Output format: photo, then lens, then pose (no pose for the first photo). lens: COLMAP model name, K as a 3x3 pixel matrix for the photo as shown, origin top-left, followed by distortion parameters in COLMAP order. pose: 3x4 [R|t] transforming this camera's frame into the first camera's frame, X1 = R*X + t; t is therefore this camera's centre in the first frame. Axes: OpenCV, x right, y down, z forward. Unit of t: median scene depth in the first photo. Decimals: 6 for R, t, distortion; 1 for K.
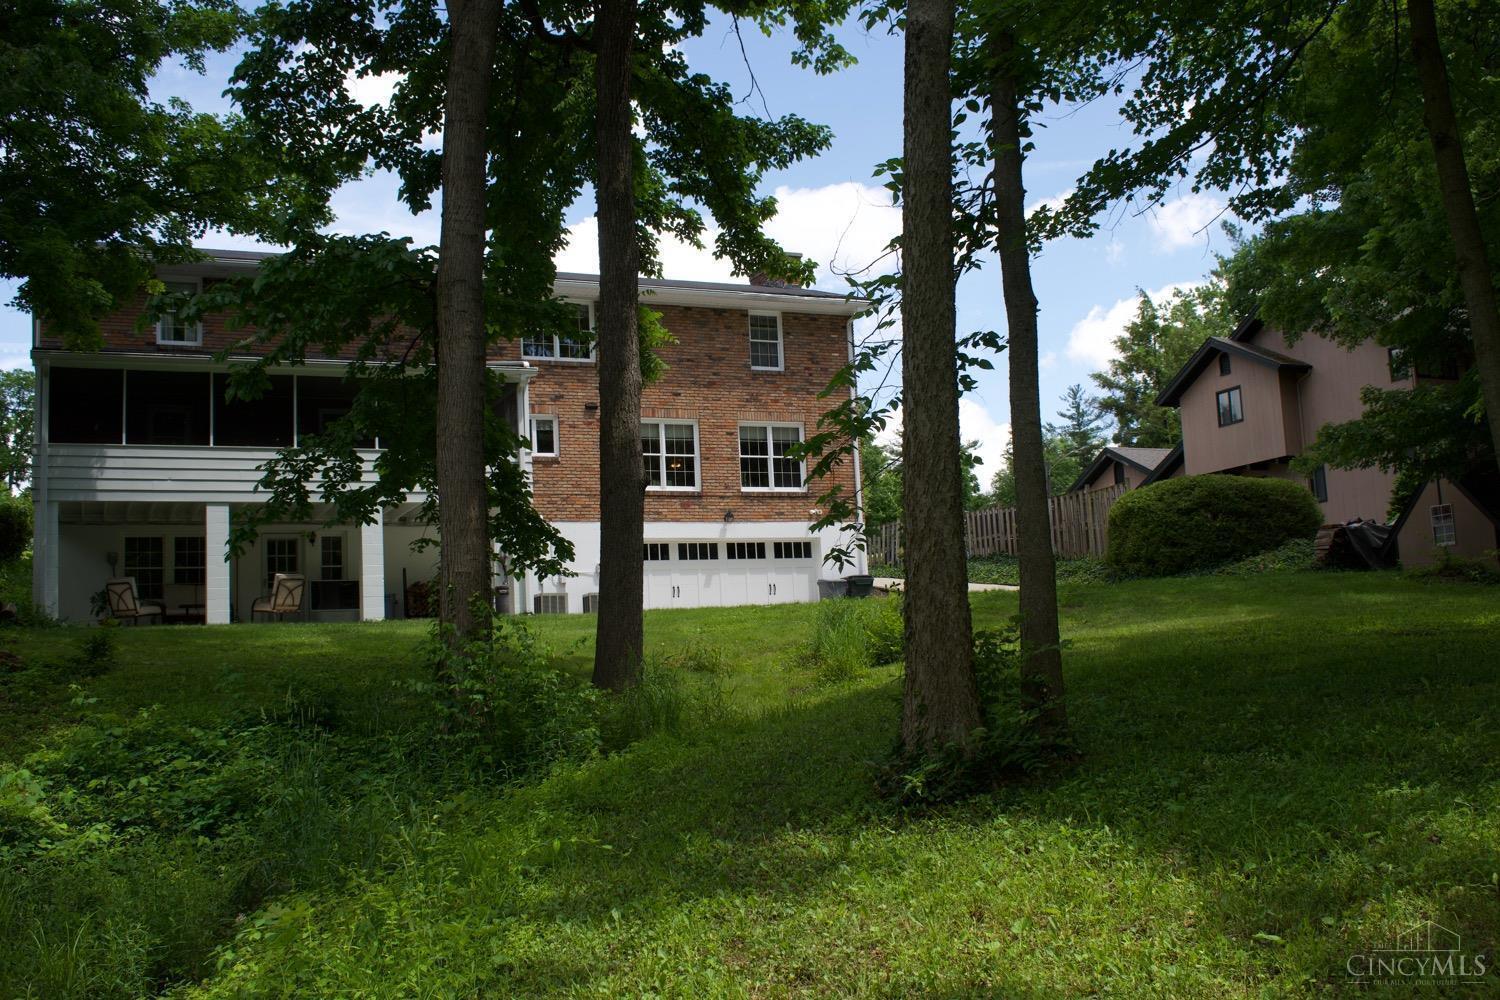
lens RADIAL K [[1574.0, 0, 738.6], [0, 1574.0, 498.7], [0, 0, 1]] dist [-0.067278, 0.000000]
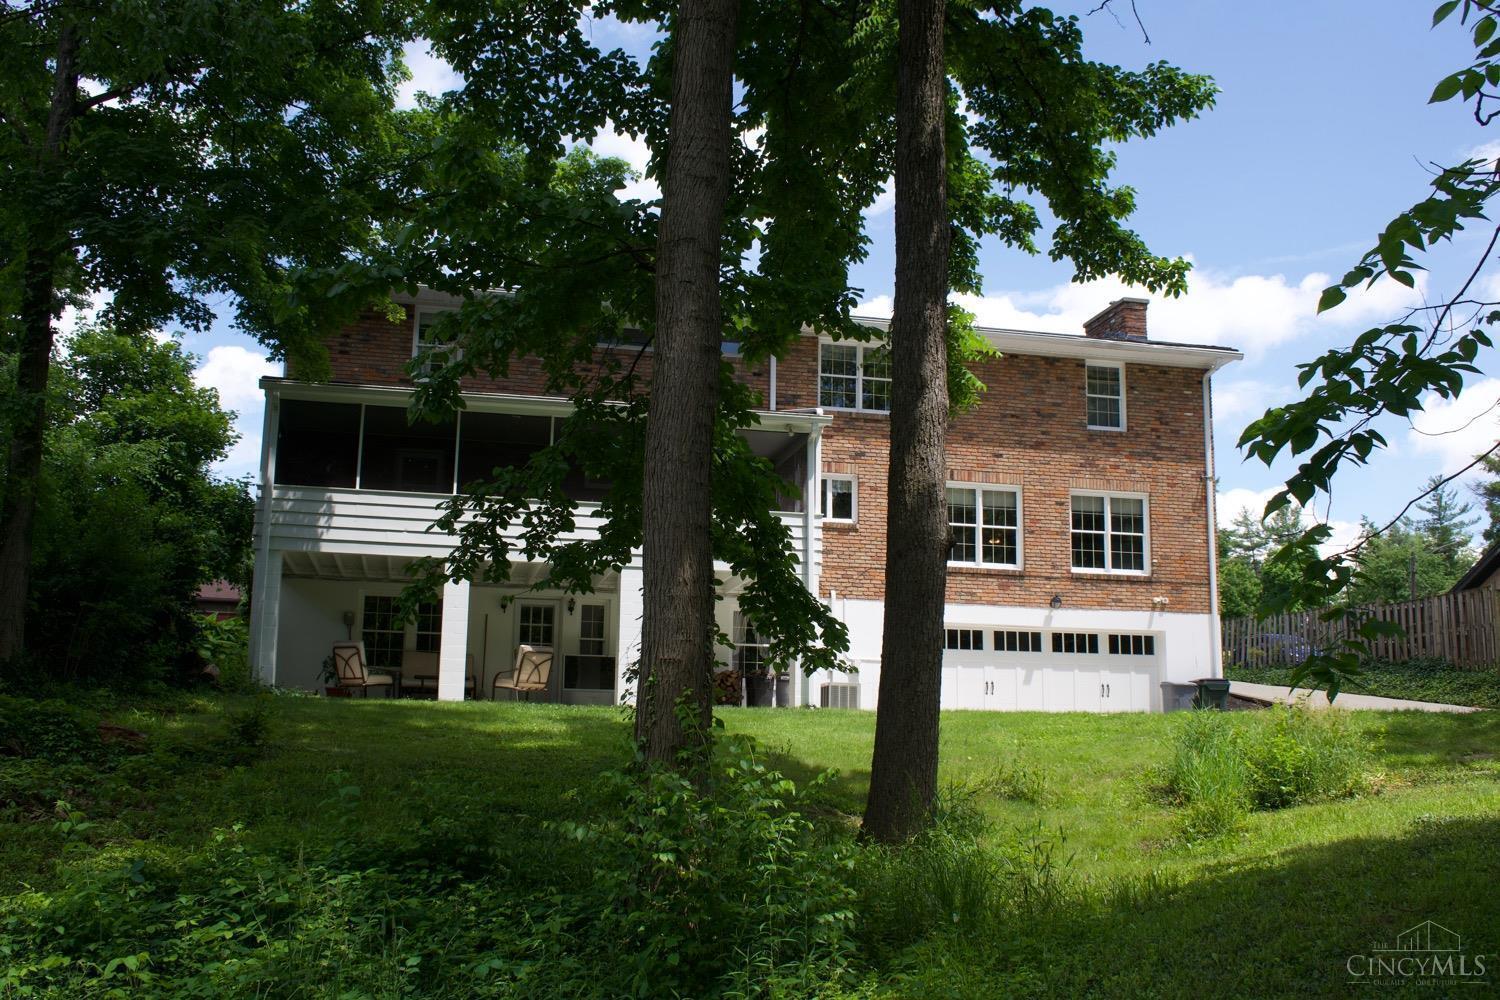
lens RADIAL K [[1574.0, 0, 734.6], [0, 1574.0, 497.9], [0, 0, 1]] dist [-0.067278, 0.000000]
pose [[0.978518, 0.028394, -0.204195, -0.005612], [-0.039136, 0.998043, -0.048760, 0.004663], [0.202411, 0.055704, 0.977715, 0.176020]]
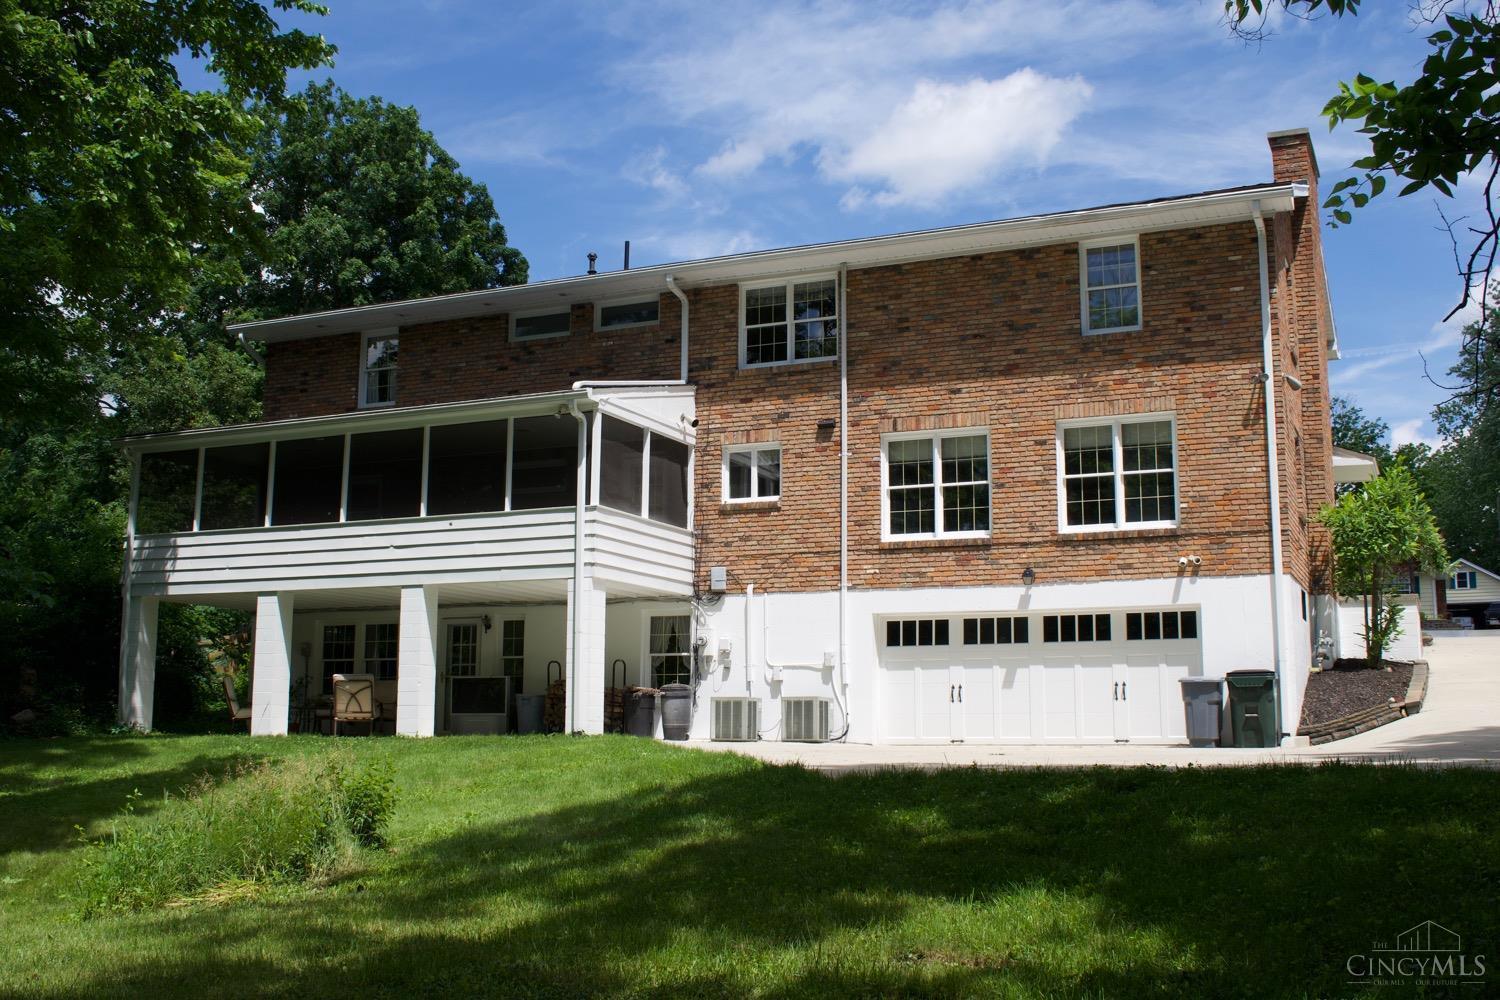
lens RADIAL K [[1574.0, 0, 754.6], [0, 1574.0, 497.0], [0, 0, 1]] dist [-0.067278, 0.000000]
pose [[0.661087, -0.064553, -0.747527, 0.492312], [0.054417, 0.997793, -0.038041, -0.002507], [0.748333, -0.015530, 0.663141, 0.631742]]
